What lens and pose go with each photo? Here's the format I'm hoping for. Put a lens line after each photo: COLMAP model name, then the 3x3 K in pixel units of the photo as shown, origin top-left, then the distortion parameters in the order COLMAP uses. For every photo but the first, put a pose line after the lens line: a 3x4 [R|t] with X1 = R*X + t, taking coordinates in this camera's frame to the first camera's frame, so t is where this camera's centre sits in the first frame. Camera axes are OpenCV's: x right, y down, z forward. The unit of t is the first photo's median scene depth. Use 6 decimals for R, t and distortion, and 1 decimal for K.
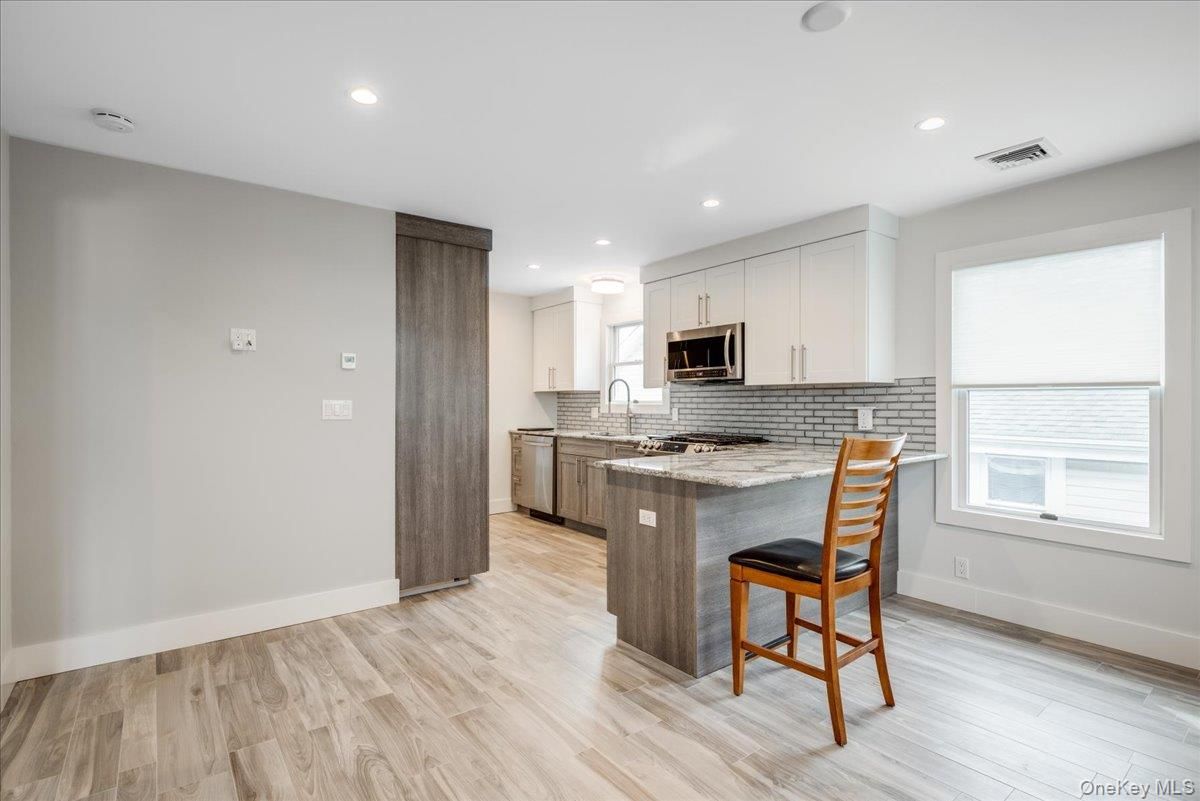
lens RADIAL K [[579.9, 0, 612.3], [0, 579.9, 402.3], [0, 0, 1]] dist [0.003018, -0.003229]
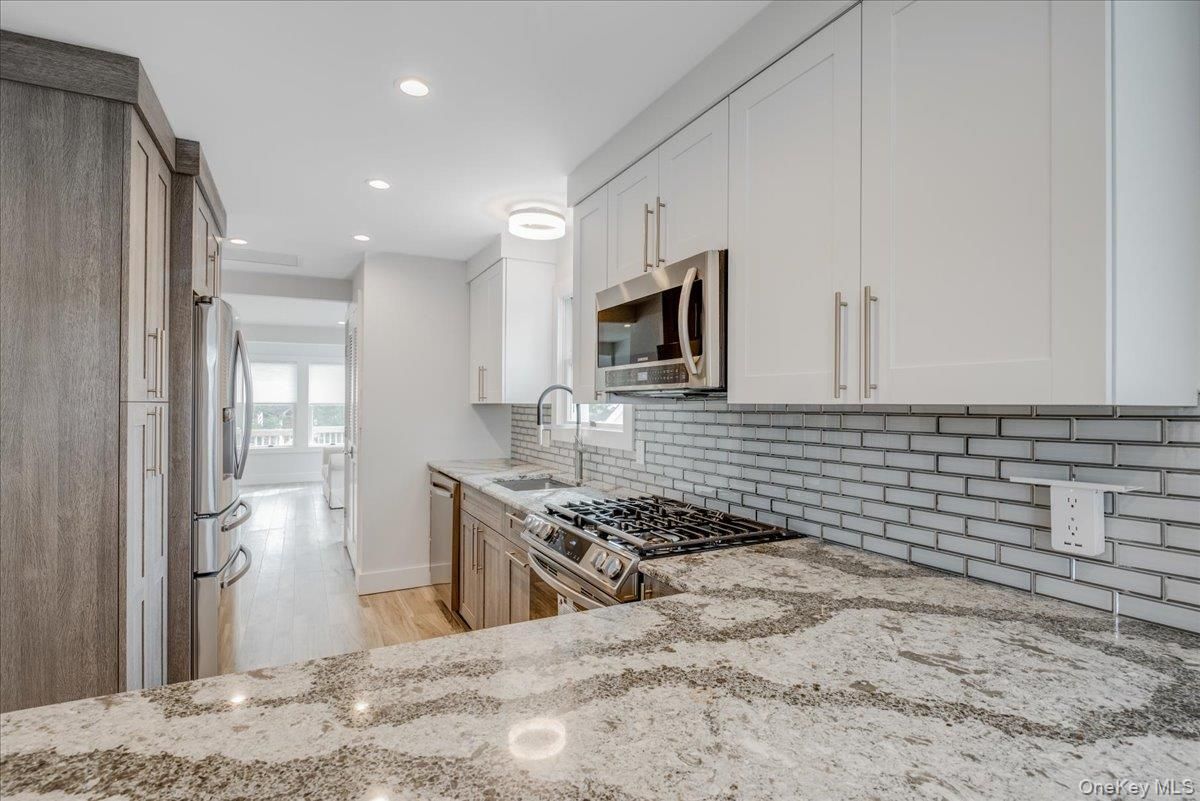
lens RADIAL K [[579.9, 0, 610.3], [0, 579.9, 400.7], [0, 0, 1]] dist [0.003018, -0.003229]
pose [[0.982897, 0.005774, -0.184067, 0.227172], [-0.007099, 0.999953, -0.006537, -0.028732], [0.184020, 0.007732, 0.982892, 0.597912]]
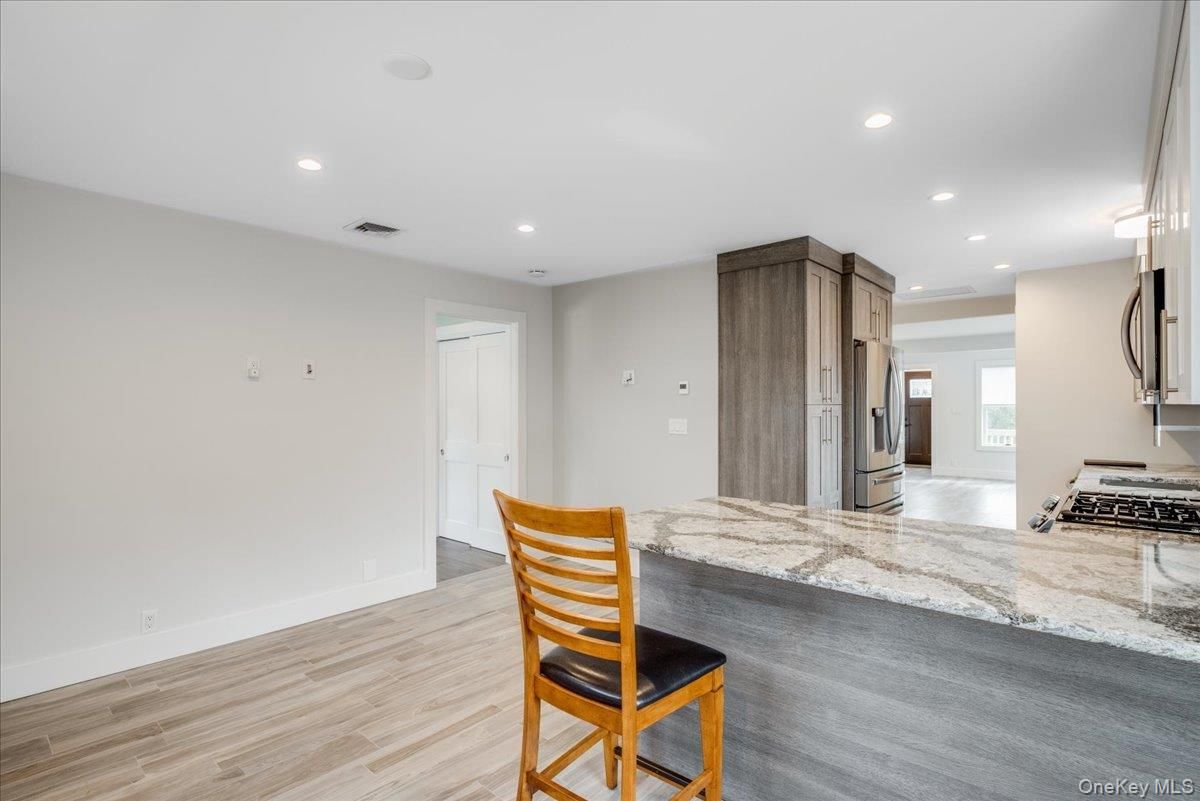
lens RADIAL K [[579.9, 0, 602.6], [0, 579.9, 401.8], [0, 0, 1]] dist [0.003018, -0.003229]
pose [[0.175745, -0.004791, -0.984424, 0.609717], [-0.000317, 0.999988, -0.004923, -0.028163], [0.984436, 0.001177, 0.175741, 0.494377]]
